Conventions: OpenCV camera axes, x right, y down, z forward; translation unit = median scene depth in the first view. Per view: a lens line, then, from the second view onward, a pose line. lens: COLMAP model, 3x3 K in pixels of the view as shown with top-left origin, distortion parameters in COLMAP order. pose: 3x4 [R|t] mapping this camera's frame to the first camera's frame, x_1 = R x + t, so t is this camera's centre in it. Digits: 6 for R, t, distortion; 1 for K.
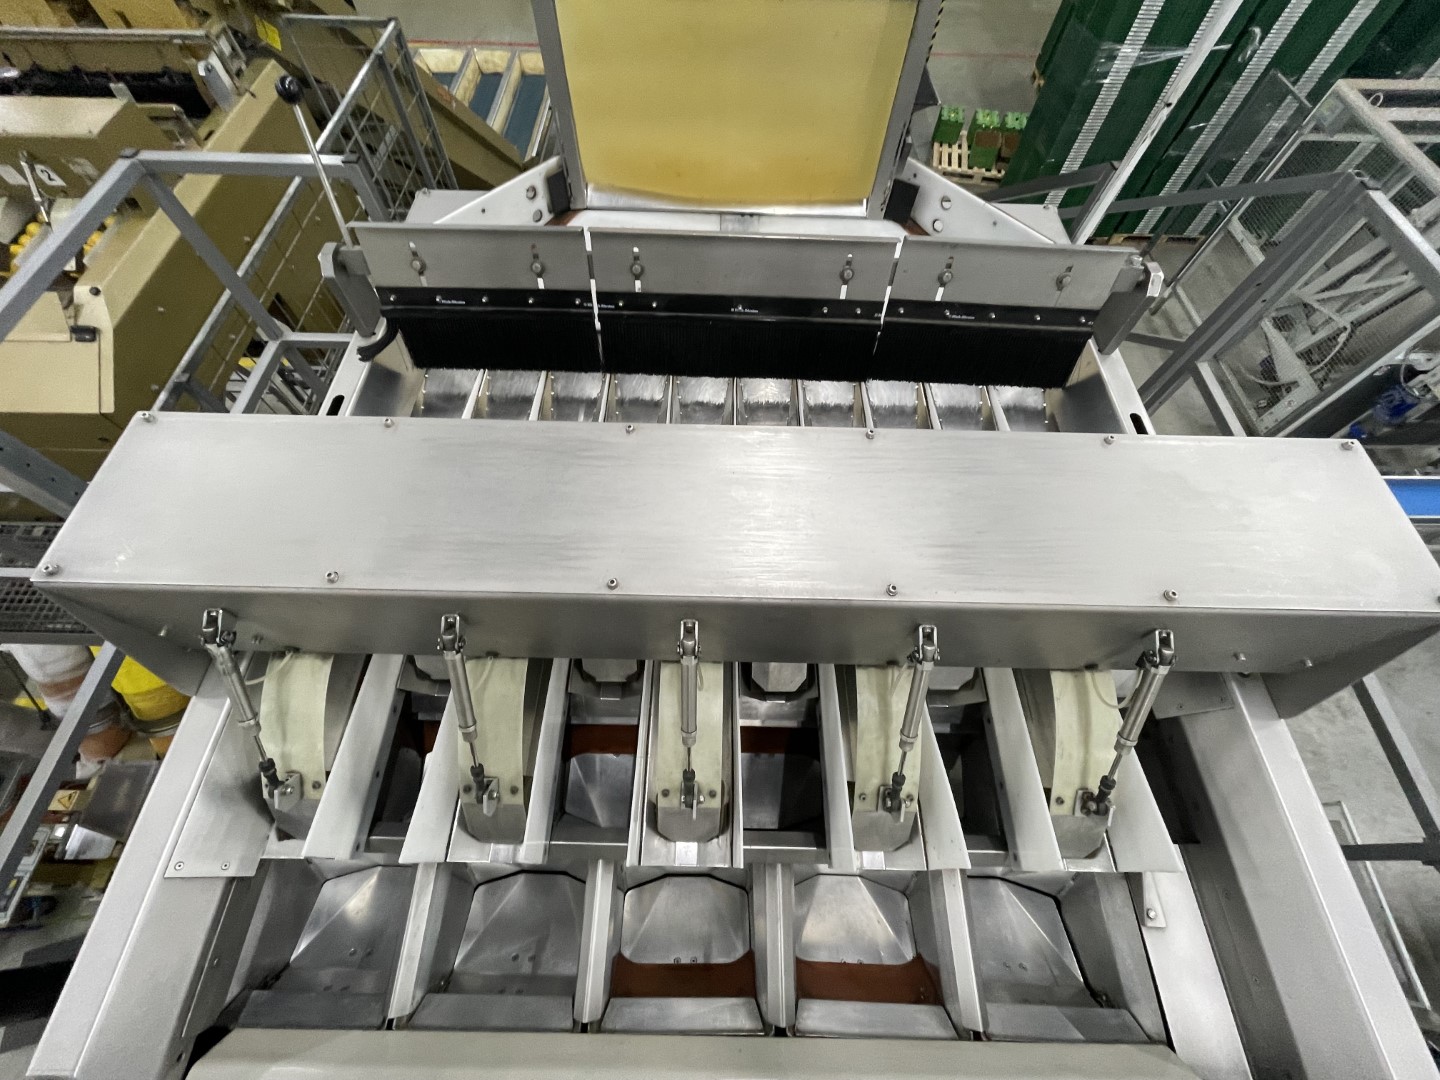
lens RADIAL K [[580.3, 0, 716.5], [0, 580.3, 540.8], [0, 0, 1]] dist [0.003289, -0.002234]
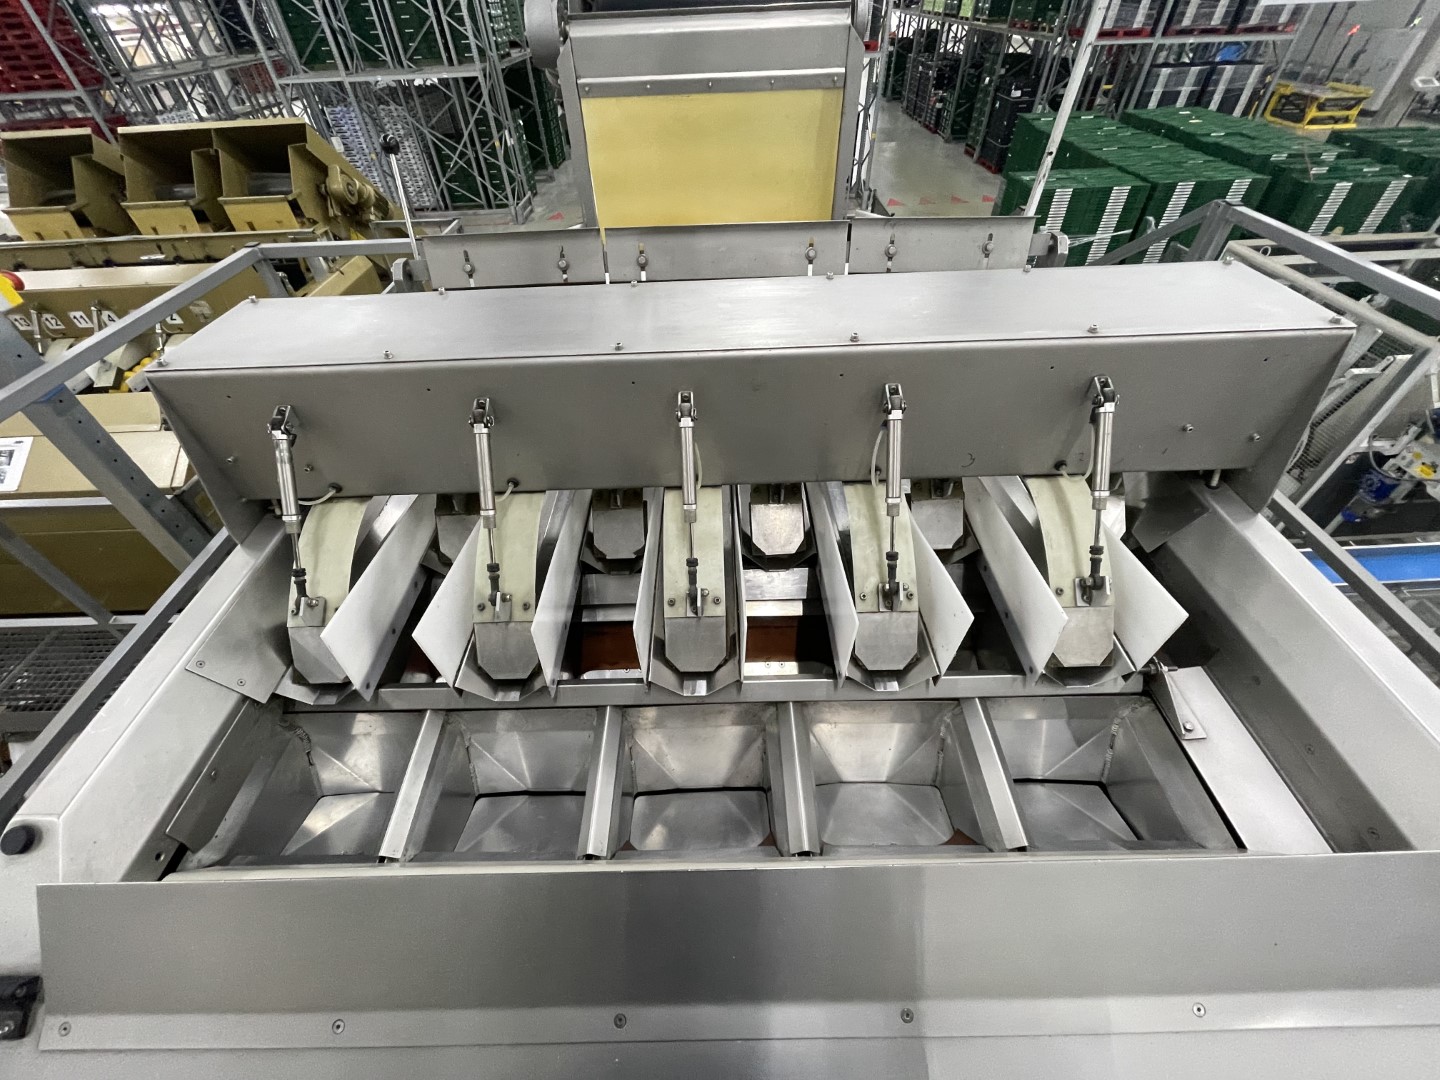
lens RADIAL K [[580.3, 0, 717.4], [0, 580.3, 546.1], [0, 0, 1]] dist [0.003289, -0.002234]
pose [[0.998418, -0.053329, -0.017797, 0.013932], [0.045804, 0.955164, -0.292513, 0.503669], [0.032598, 0.291235, 0.956096, -0.010634]]
